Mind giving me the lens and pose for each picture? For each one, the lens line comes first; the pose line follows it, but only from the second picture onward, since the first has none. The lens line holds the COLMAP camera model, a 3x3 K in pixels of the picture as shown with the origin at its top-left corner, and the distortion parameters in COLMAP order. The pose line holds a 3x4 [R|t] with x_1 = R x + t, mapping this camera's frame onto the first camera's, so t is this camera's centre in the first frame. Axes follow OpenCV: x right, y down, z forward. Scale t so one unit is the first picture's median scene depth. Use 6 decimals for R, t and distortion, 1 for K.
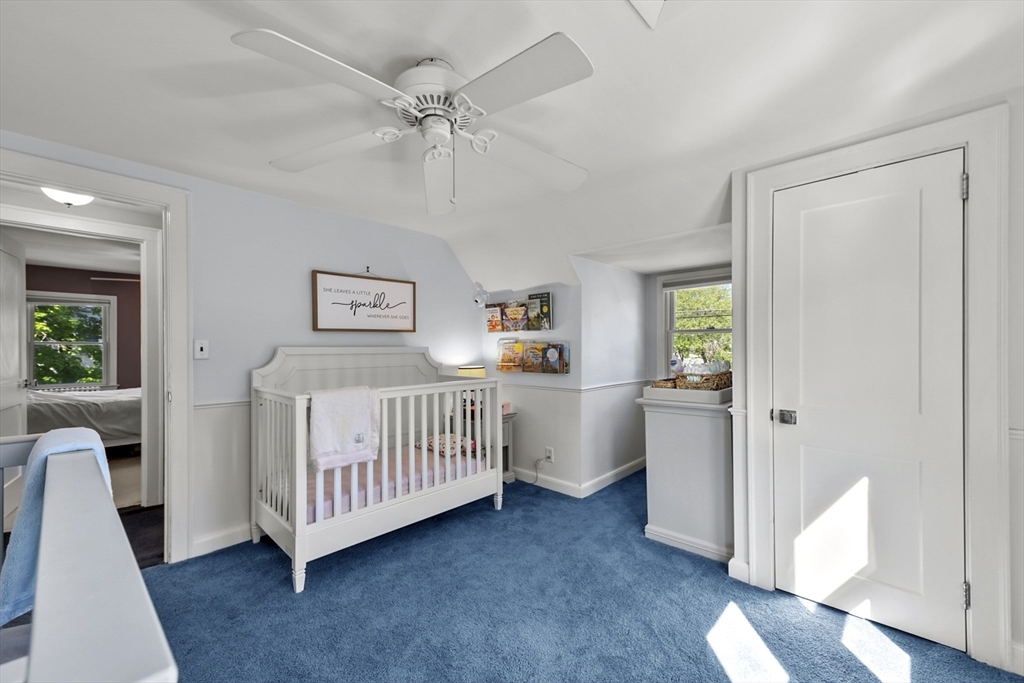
lens RADIAL K [[407.5, 0, 515.0], [0, 407.5, 345.7], [0, 0, 1]] dist [0.014952, -0.000378]
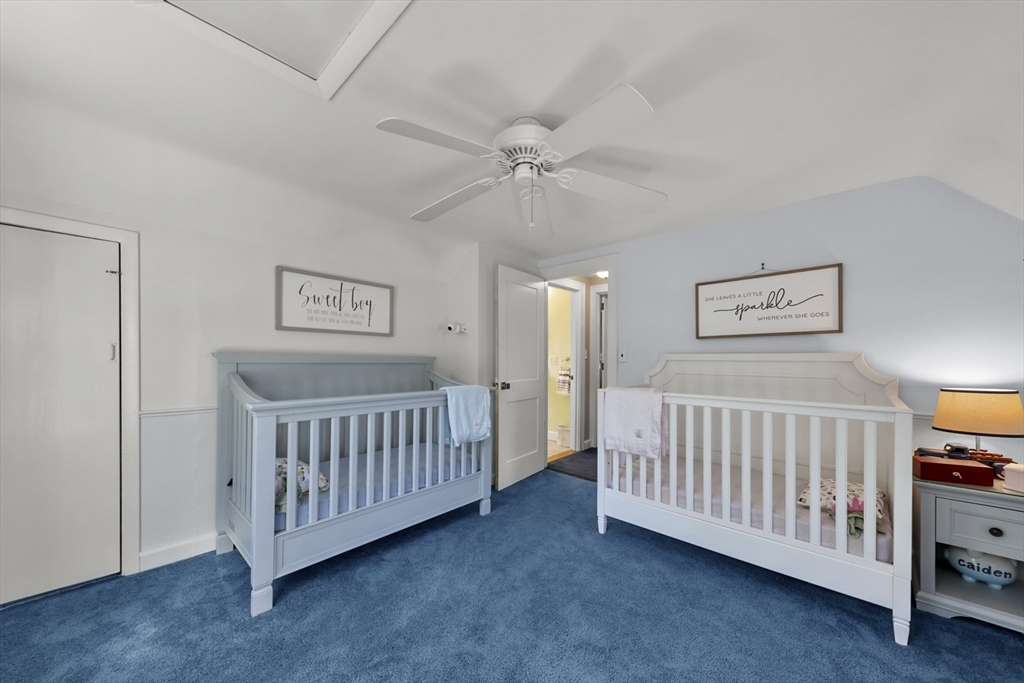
lens RADIAL K [[358.0, 0, 510.3], [0, 358.0, 359.2], [0, 0, 1]] dist [0.000141, -0.000023]
pose [[0.016645, 0.004974, -0.999849, 0.450415], [-0.001117, 0.999987, 0.004956, 0.013302], [0.999861, 0.001034, 0.016651, 0.477762]]
